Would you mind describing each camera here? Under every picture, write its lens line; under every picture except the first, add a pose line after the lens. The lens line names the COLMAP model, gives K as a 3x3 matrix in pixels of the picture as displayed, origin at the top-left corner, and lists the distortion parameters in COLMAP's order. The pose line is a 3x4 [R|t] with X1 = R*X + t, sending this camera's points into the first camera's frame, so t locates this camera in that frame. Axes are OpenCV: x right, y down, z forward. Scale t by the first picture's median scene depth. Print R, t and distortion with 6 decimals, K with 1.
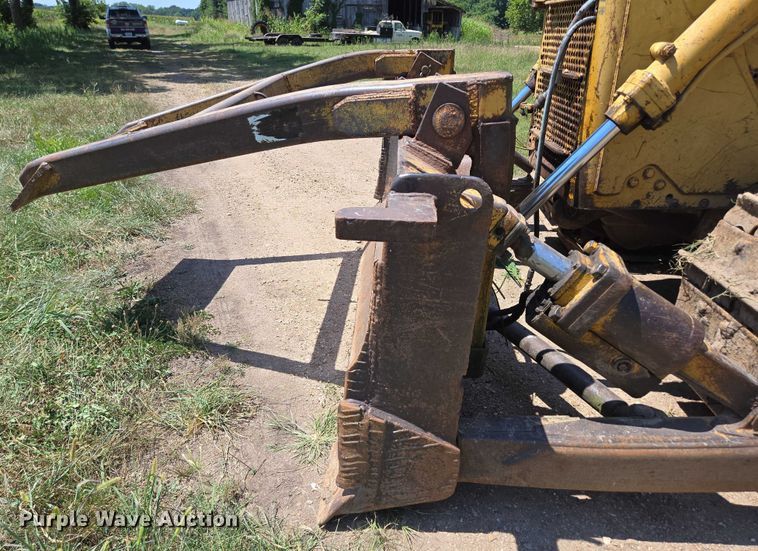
lens RADIAL K [[535.4, 0, 368.1], [0, 535.4, 299.9], [0, 0, 1]] dist [0.067596, -0.058323]
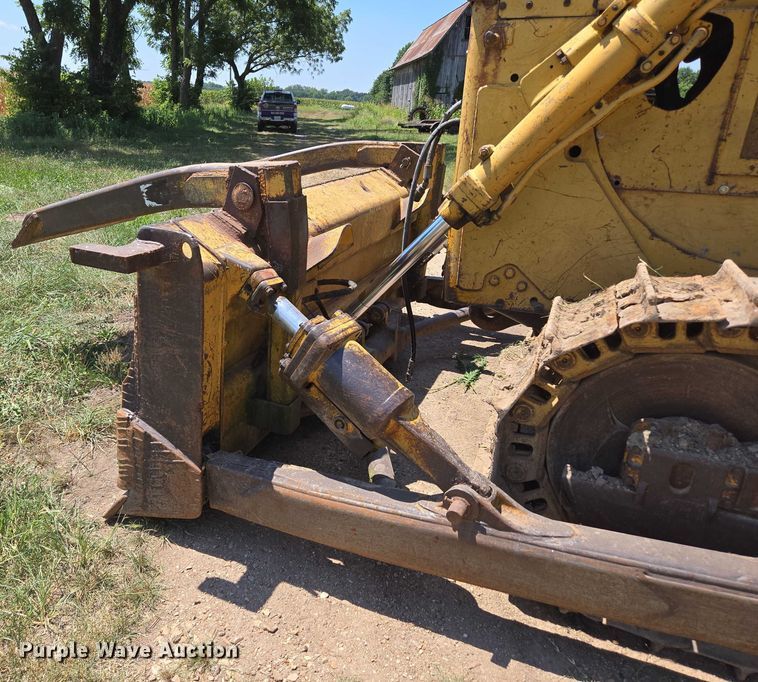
lens RADIAL K [[632.2, 0, 297.2], [0, 632.2, 355.3], [0, 0, 1]] dist [0.074892, -0.061894]
pose [[0.929625, 0.158001, -0.332917, 0.556006], [-0.191461, 0.979001, -0.069998, 0.064765], [0.314866, 0.128812, 0.940355, -0.178843]]
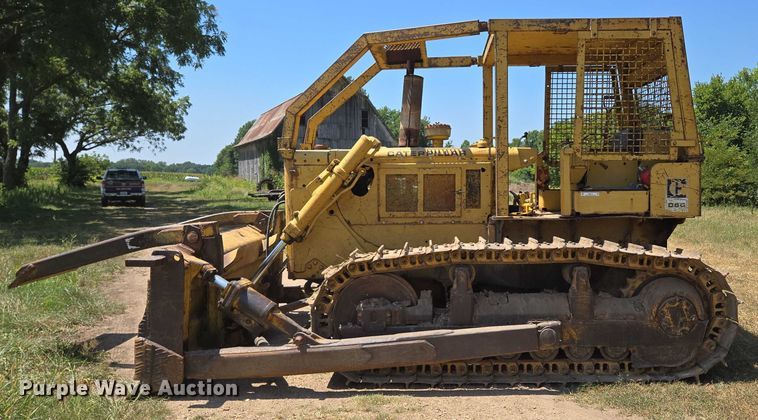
lens RADIAL K [[647.8, 0, 449.0], [0, 647.8, 222.1], [0, 0, 1]] dist [0.076987, -0.069974]
pose [[0.997361, -0.008552, 0.072094, 0.861985], [0.036091, 0.920040, -0.390159, 0.676454], [-0.062992, 0.391732, 0.917921, -1.558187]]
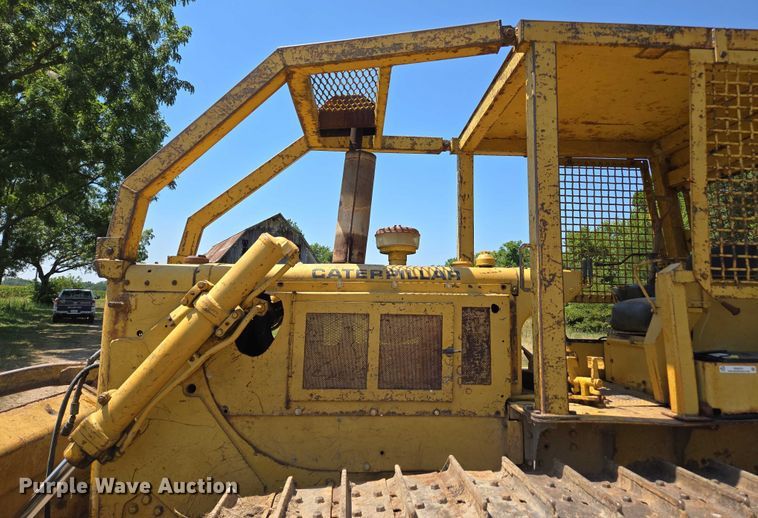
lens RADIAL K [[507.3, 0, 384.4], [0, 507.3, 238.3], [0, 0, 1]] dist [0.078774, -0.066685]
pose [[0.993511, 0.033939, 0.108555, 0.837605], [0.032476, 0.830054, -0.556737, -0.075095], [-0.109001, 0.556650, 0.823565, -0.172304]]
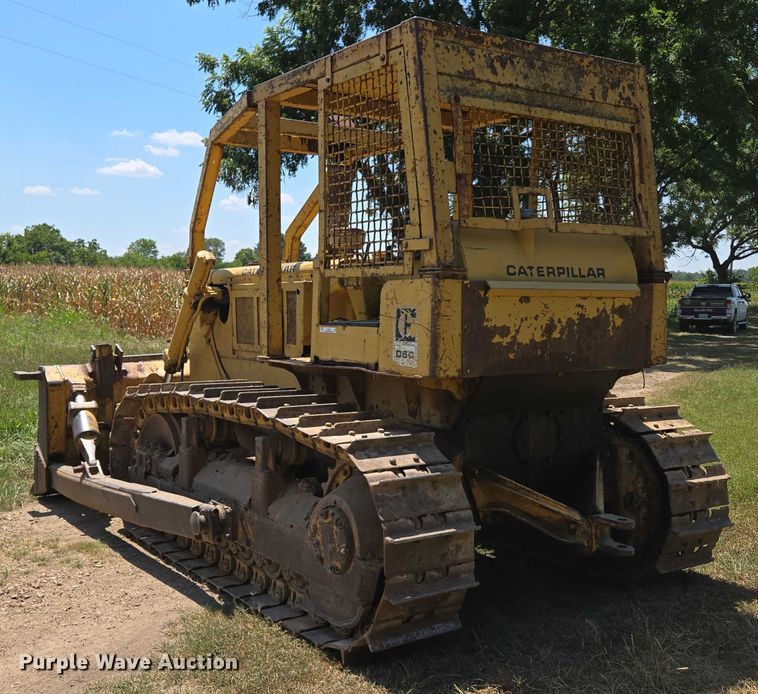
lens RADIAL K [[885.1, 0, 352.3], [0, 885.1, 358.5], [0, 0, 1]] dist [0.078742, -0.015431]
pose [[0.603549, 0.053567, -0.795525, 3.375327], [-0.359117, 0.909072, -0.211242, 0.126293], [0.711873, 0.413181, 0.567906, -0.510065]]
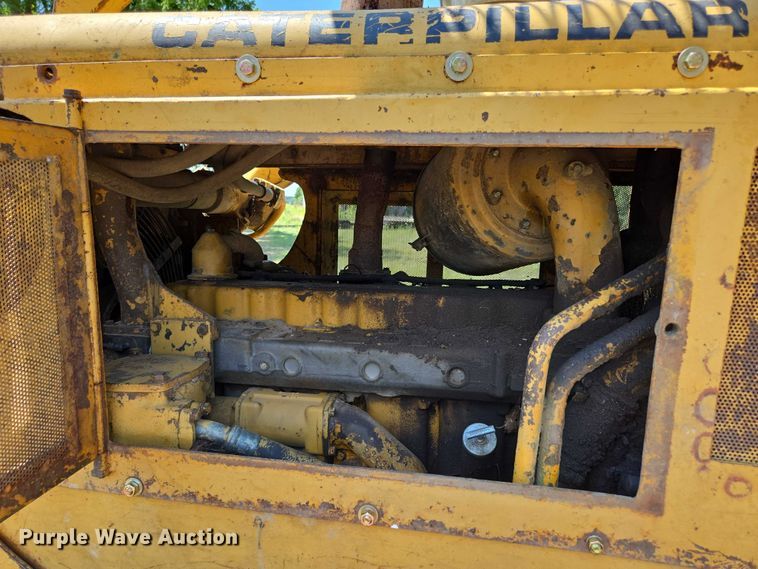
lens RADIAL K [[506.3, 0, 379.0], [0, 506.3, 284.5], [0, 0, 1]] dist [0.054795, -0.043976]
pose [[0.993500, 0.045464, -0.104358, 0.973860], [-0.076413, 0.945883, -0.315383, -0.397130], [0.084372, 0.321307, 0.943209, 0.554163]]
